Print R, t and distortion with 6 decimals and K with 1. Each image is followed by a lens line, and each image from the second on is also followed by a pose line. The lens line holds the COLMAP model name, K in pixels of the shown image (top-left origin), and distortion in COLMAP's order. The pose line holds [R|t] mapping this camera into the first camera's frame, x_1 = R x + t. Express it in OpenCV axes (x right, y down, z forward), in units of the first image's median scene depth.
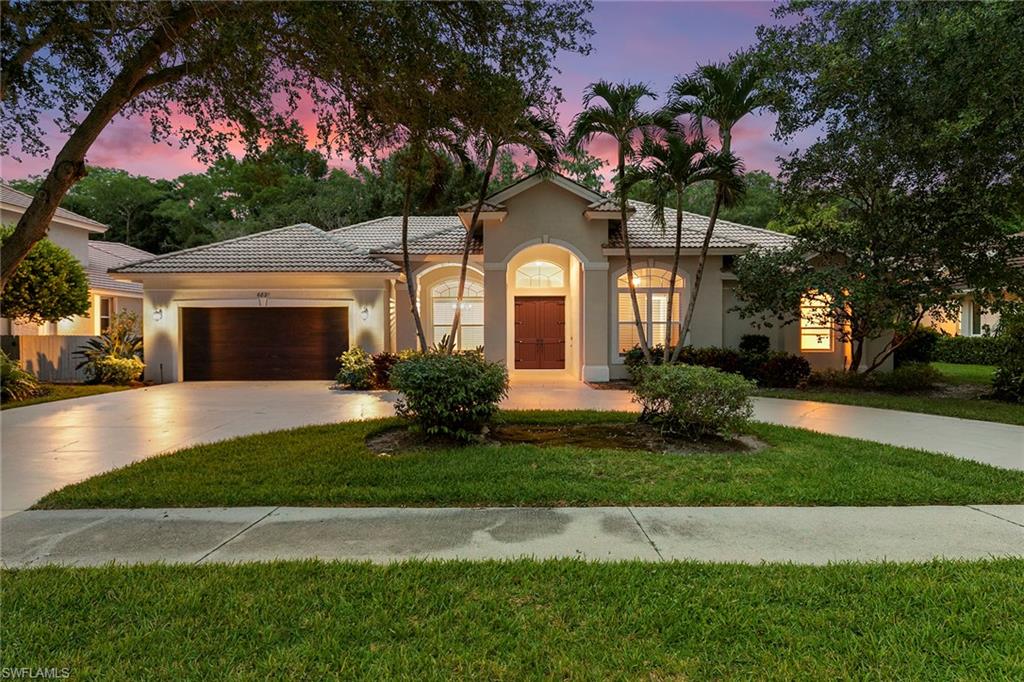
lens RADIAL K [[592.4, 0, 514.6], [0, 592.4, 339.4], [0, 0, 1]] dist [0.006014, 0.001787]
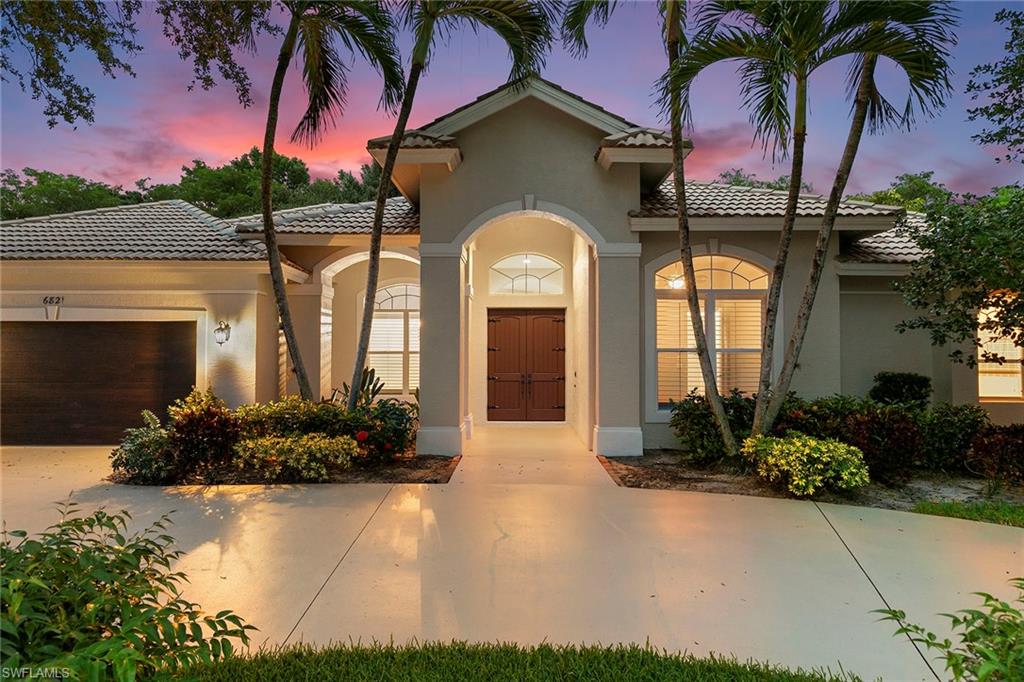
lens RADIAL K [[591.9, 0, 511.0], [0, 591.9, 349.1], [0, 0, 1]] dist [0.000130, -0.000325]
pose [[0.999900, 0.003953, -0.013599, 0.041161], [-0.004284, 0.999693, -0.024400, -0.014533], [0.013498, 0.024456, 0.999610, 0.419138]]
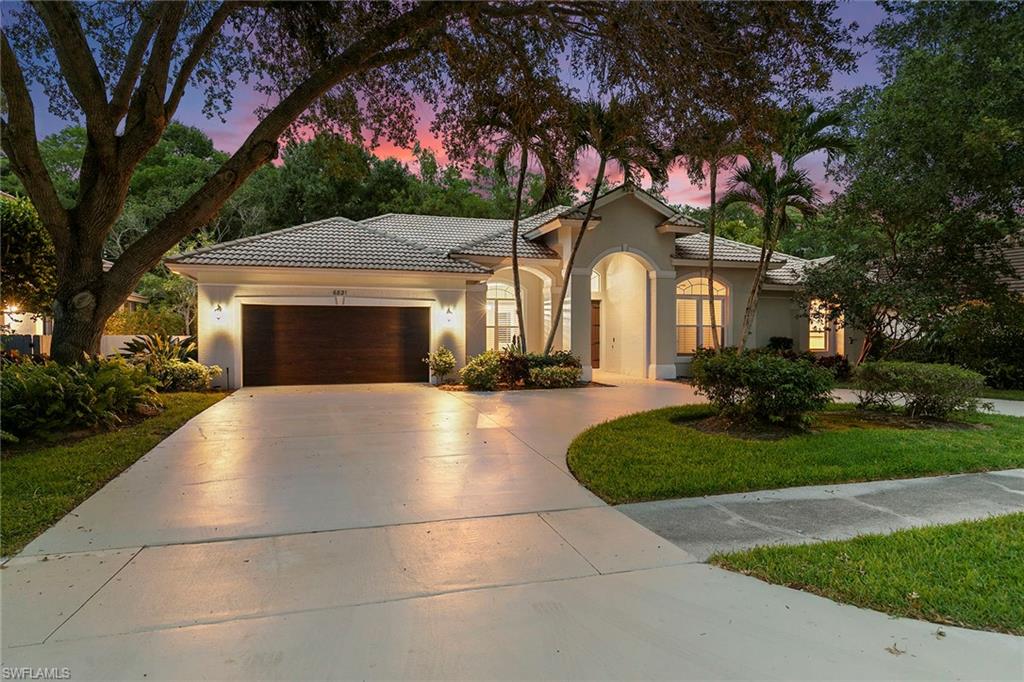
lens RADIAL K [[592.4, 0, 519.8], [0, 592.4, 336.8], [0, 0, 1]] dist [0.006014, 0.001787]
pose [[0.955801, 0.002752, 0.294000, -0.428776], [-0.000587, 0.999972, -0.007452, 0.001131], [-0.294012, 0.006950, 0.955776, 0.023323]]
